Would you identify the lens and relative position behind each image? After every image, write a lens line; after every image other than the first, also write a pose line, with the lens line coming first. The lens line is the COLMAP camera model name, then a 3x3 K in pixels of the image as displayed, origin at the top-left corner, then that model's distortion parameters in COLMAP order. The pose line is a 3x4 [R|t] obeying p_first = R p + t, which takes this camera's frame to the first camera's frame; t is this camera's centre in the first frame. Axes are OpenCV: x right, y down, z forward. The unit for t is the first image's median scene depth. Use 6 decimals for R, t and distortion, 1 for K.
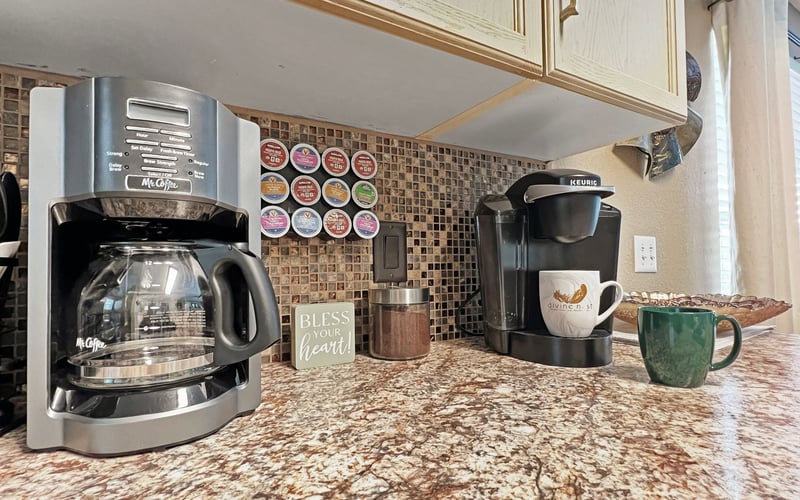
lens RADIAL K [[432.0, 0, 383.1], [0, 432.0, 258.4], [0, 0, 1]] dist [-0.005543, -0.000081]
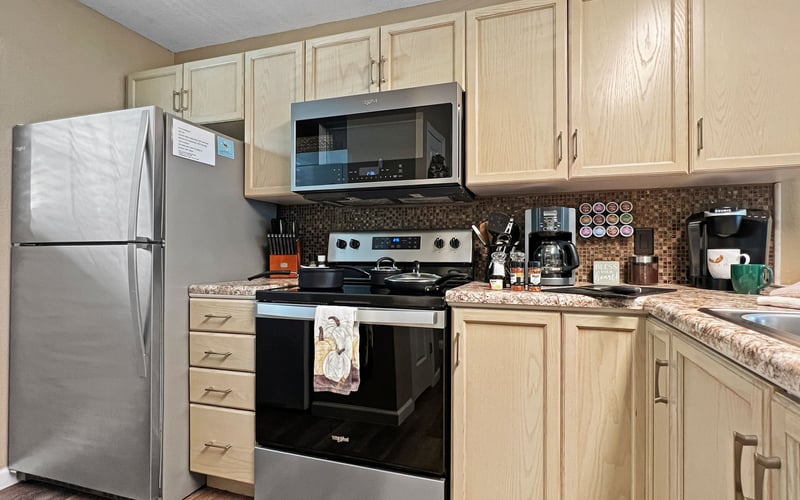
lens RADIAL K [[399.7, 0, 419.5], [0, 399.7, 249.0], [0, 0, 1]] dist [-0.000245, 0.000261]
pose [[0.711930, 0.002182, -0.702247, 0.638738], [0.005878, 0.999942, 0.009066, -0.000971], [0.702225, -0.010582, 0.711876, -1.298489]]
